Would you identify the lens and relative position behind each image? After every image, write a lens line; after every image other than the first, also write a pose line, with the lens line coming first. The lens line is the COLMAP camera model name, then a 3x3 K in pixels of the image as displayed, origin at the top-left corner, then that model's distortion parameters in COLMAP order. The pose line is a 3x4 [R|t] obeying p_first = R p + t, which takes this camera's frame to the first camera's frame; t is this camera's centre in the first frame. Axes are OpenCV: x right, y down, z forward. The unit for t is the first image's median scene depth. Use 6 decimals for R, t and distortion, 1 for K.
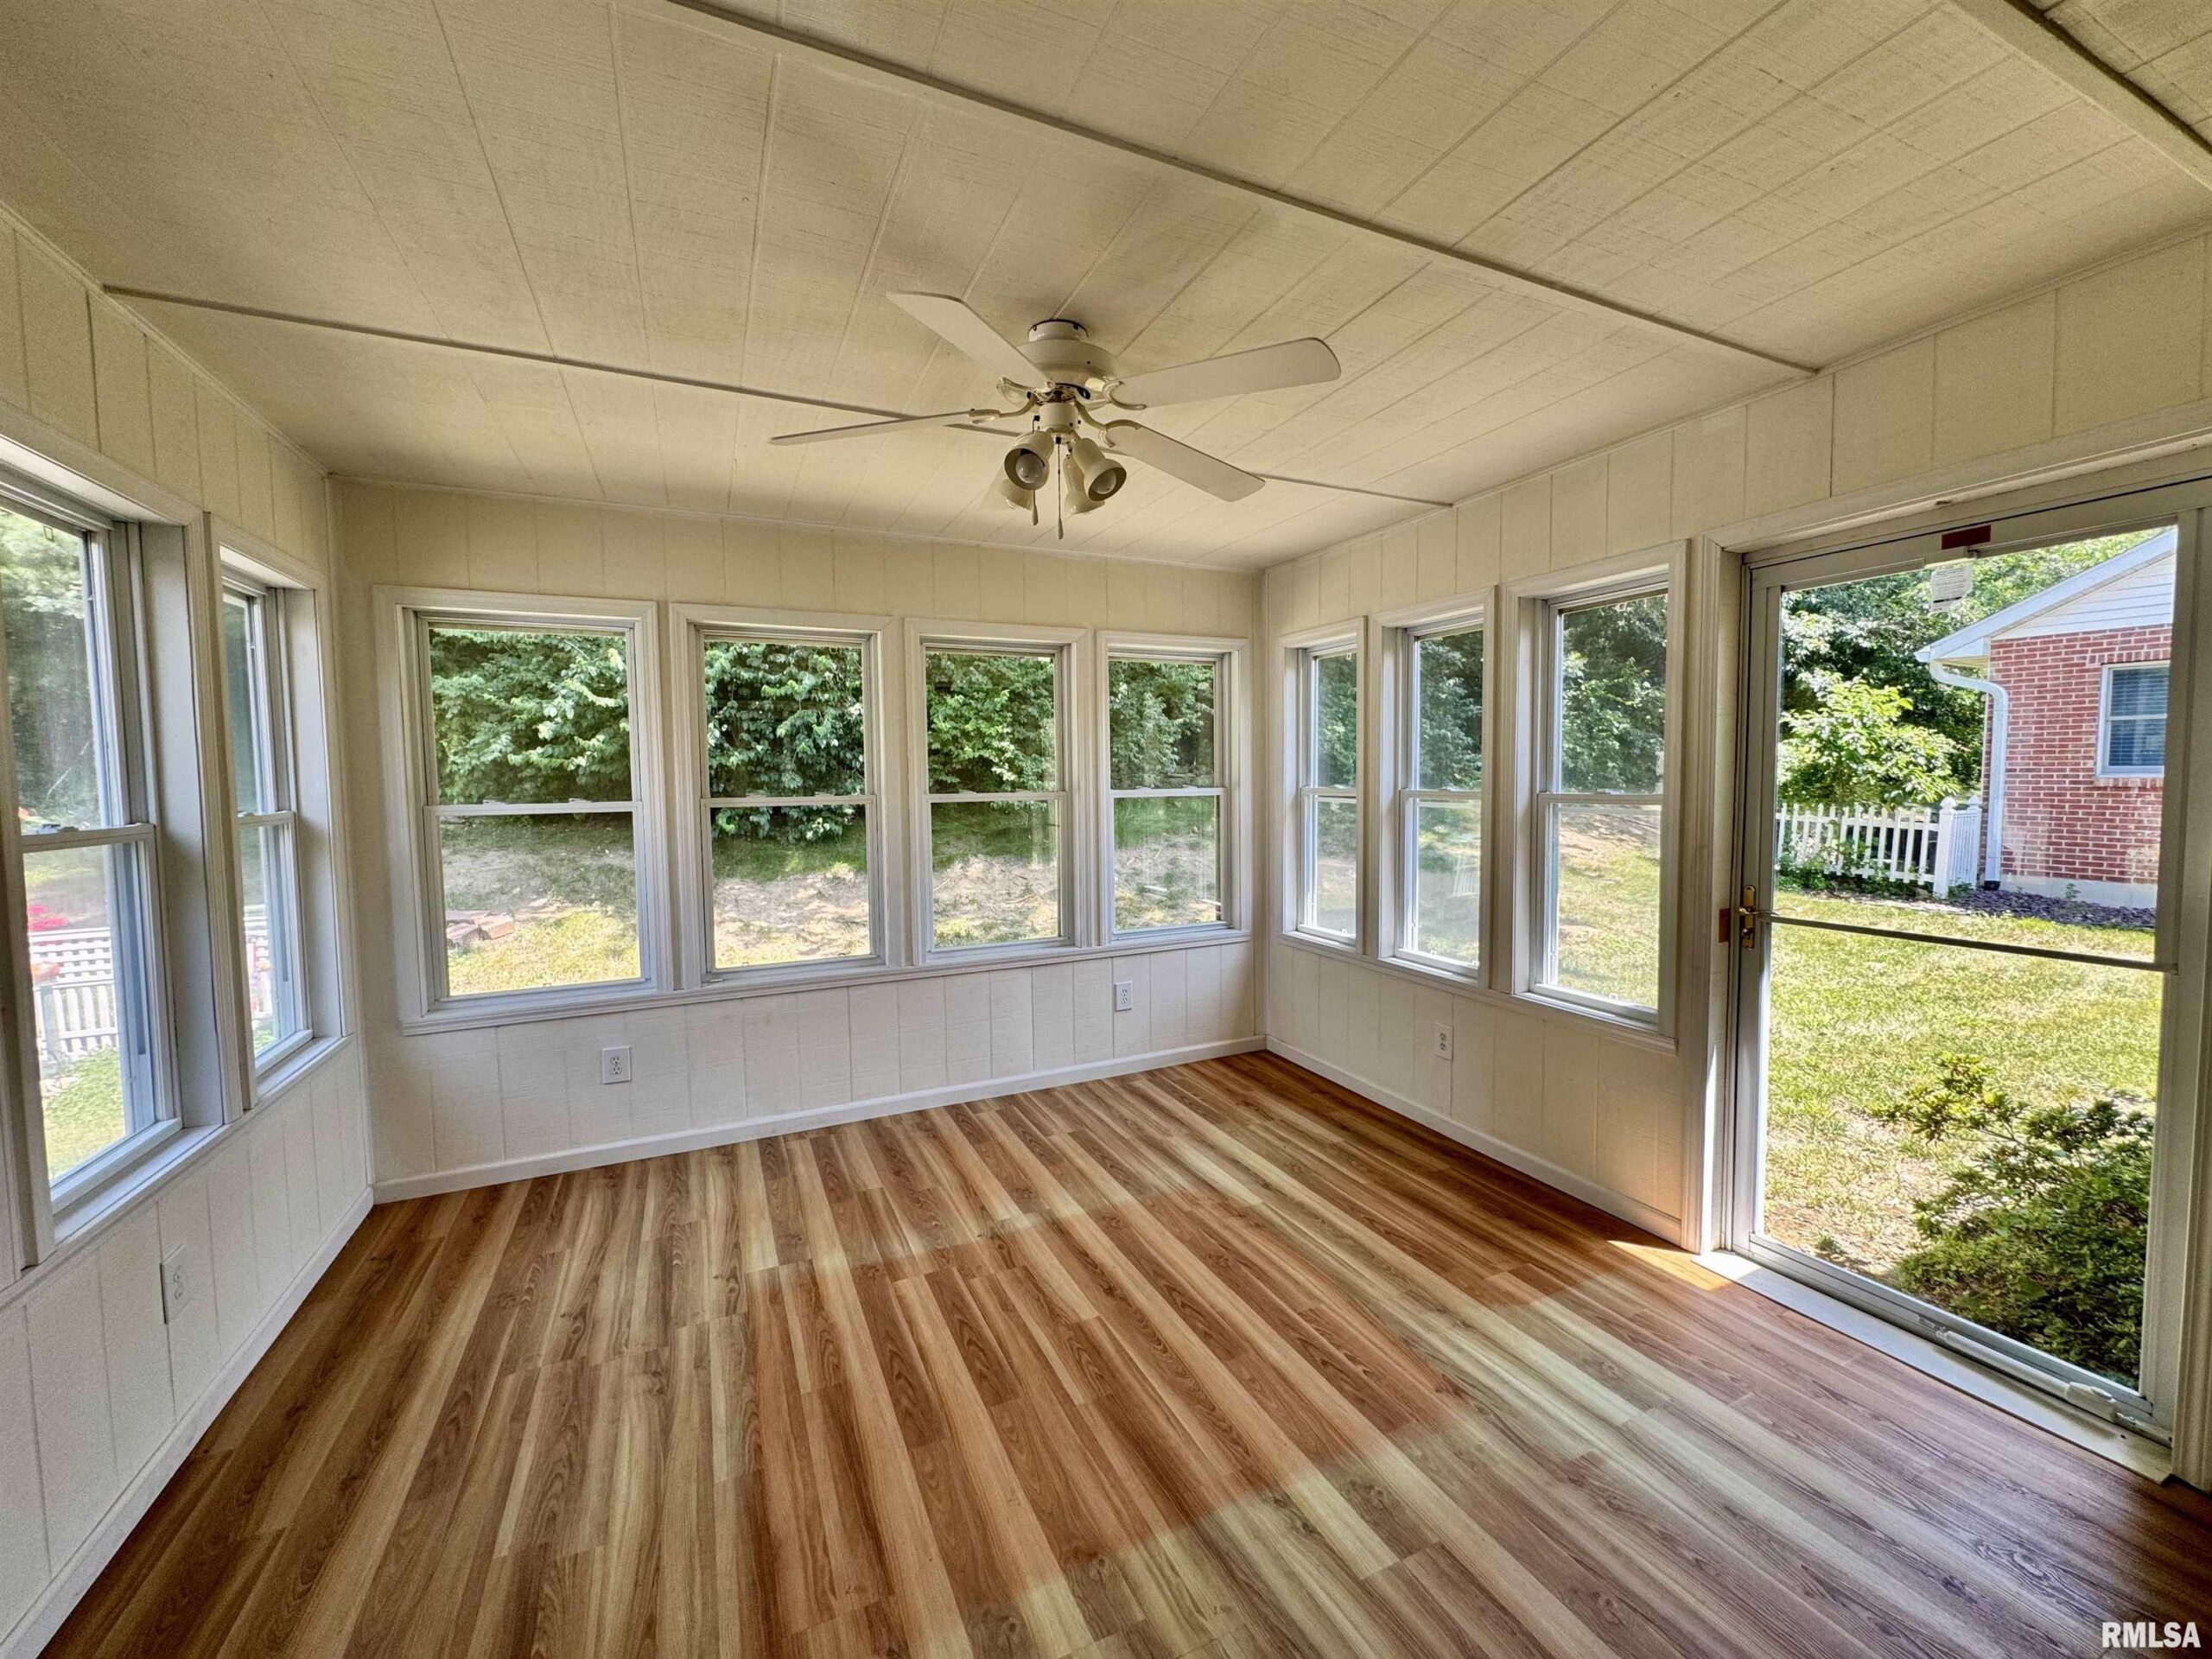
lens RADIAL K [[882.8, 0, 1105.5], [0, 882.8, 826.3], [0, 0, 1]] dist [-0.003484, 0.000776]
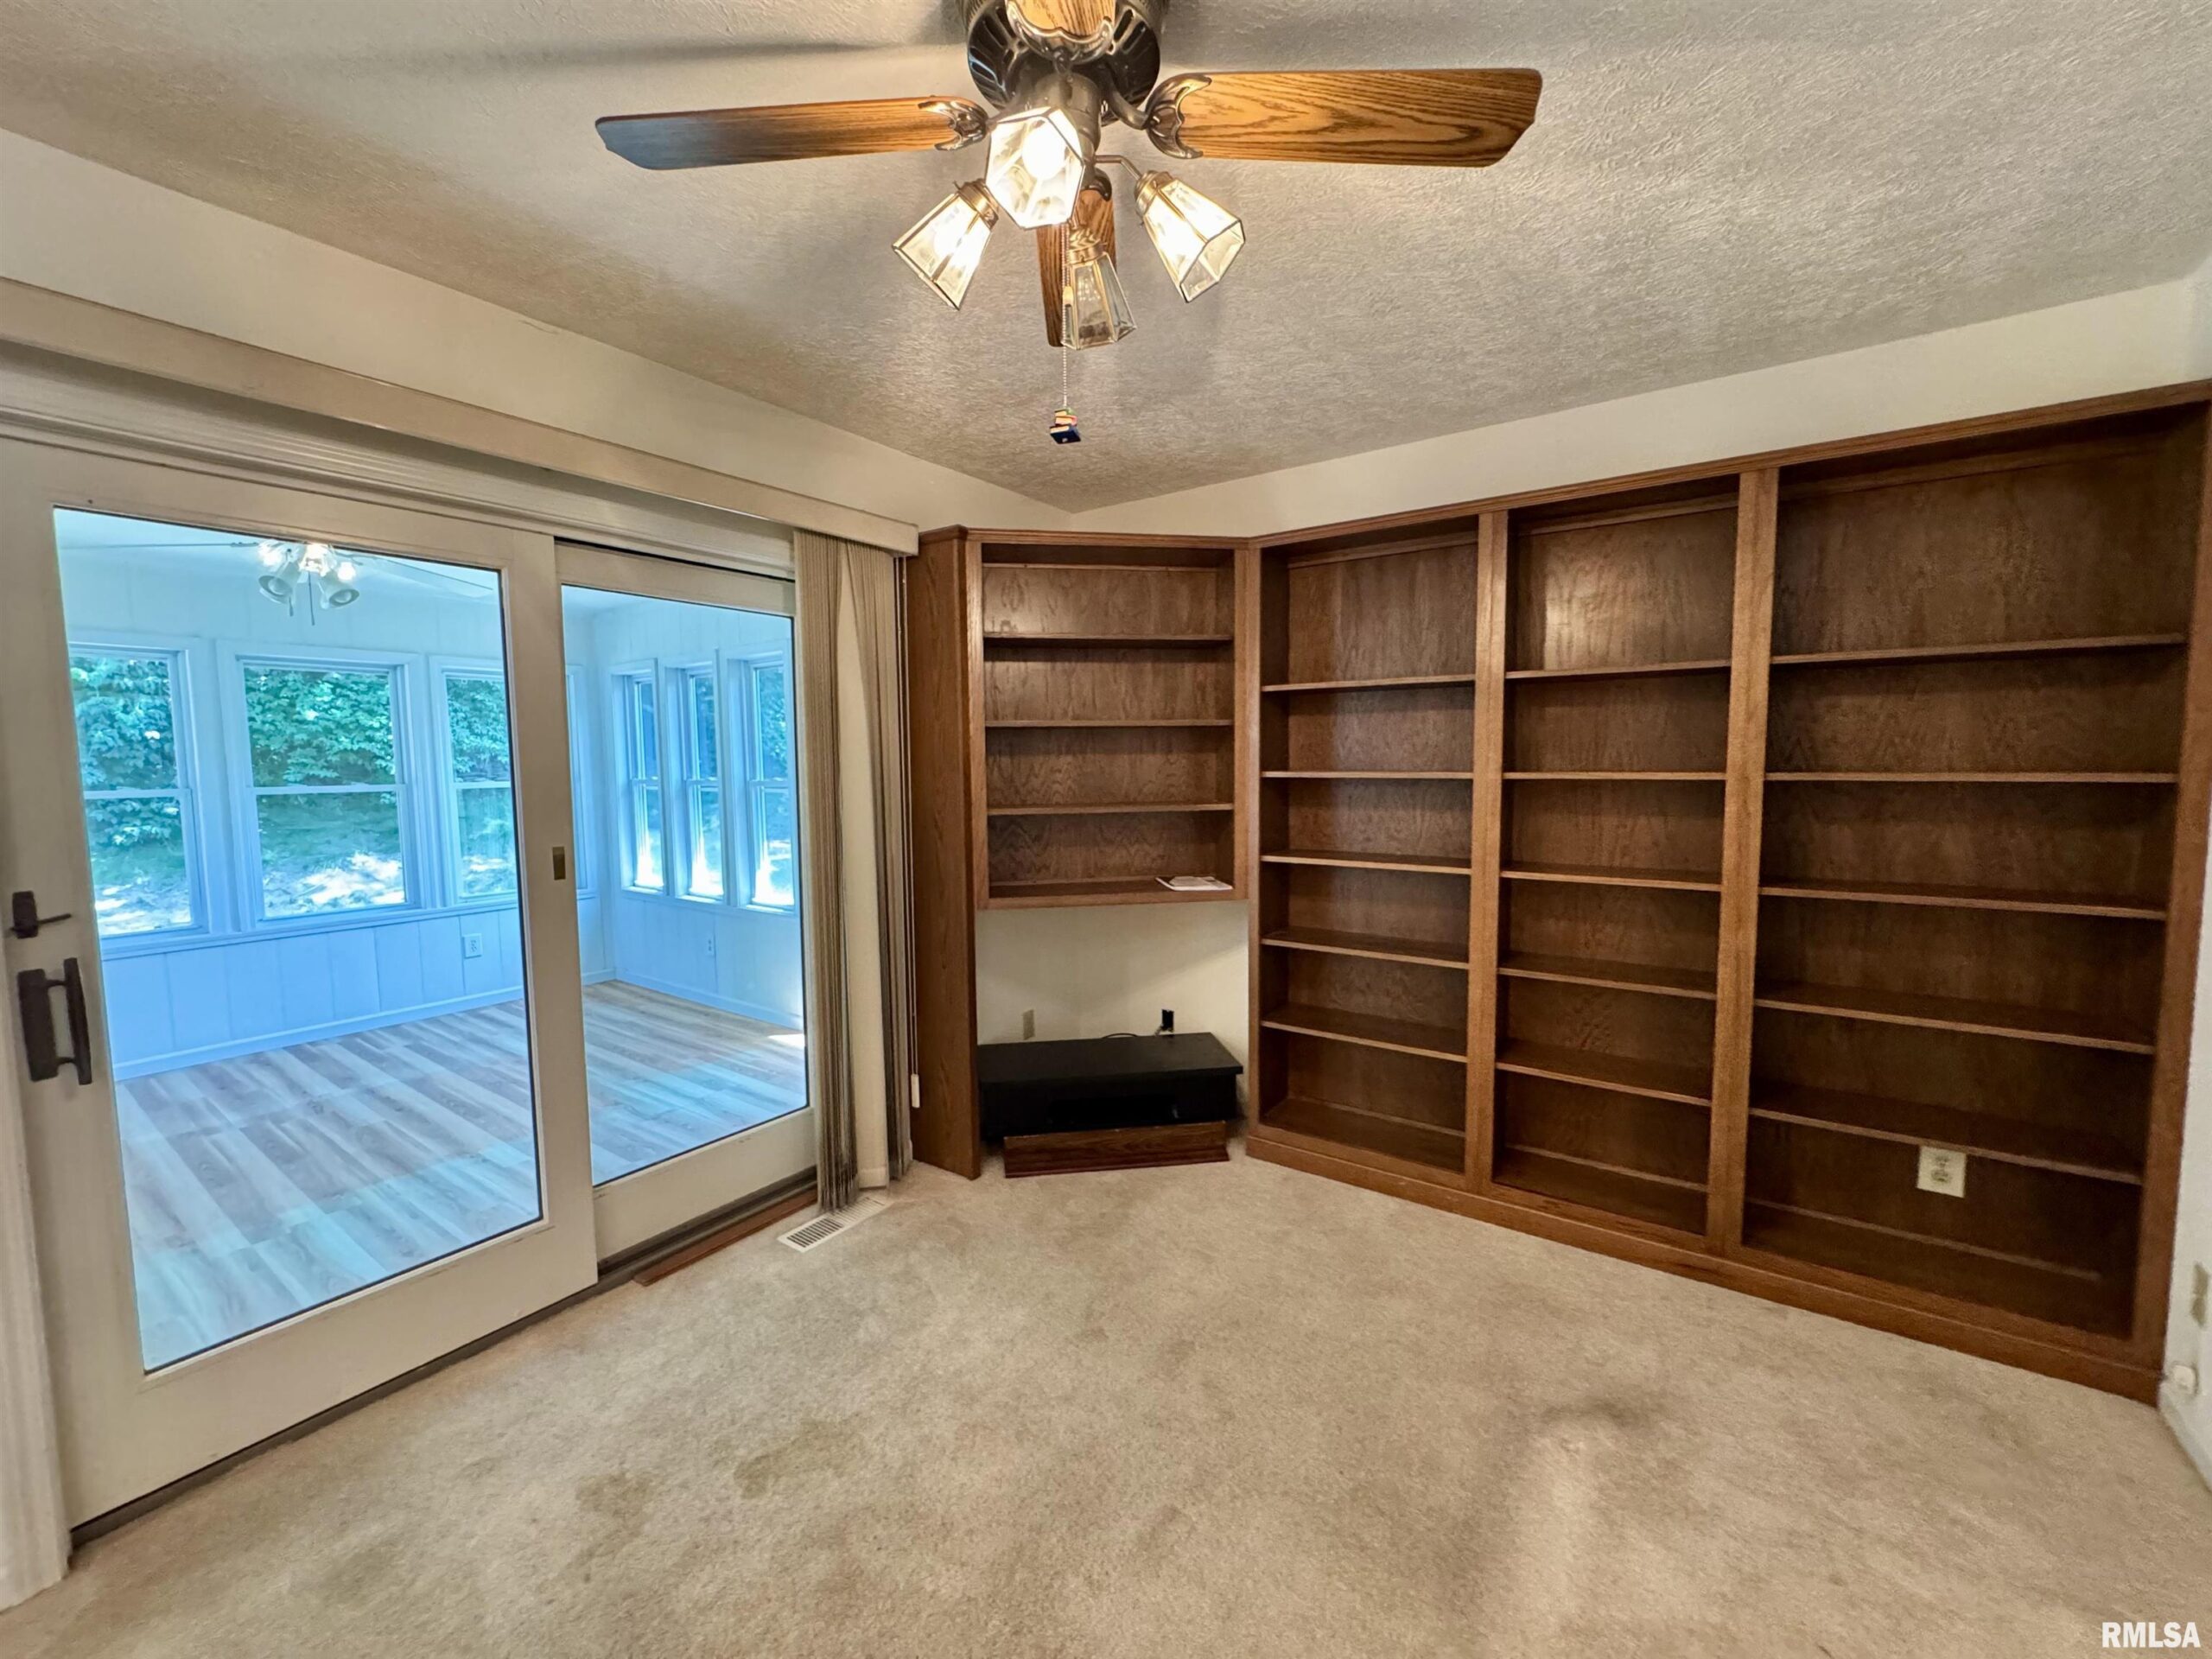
lens RADIAL K [[892.7, 0, 1103.7], [0, 892.7, 820.8], [0, 0, 1]] dist [-0.001453, -0.000118]
pose [[0.873145, -0.038448, 0.485942, 0.279676], [0.034955, 0.999257, 0.016254, 0.036923], [-0.486206, 0.002794, 0.873840, -0.780922]]
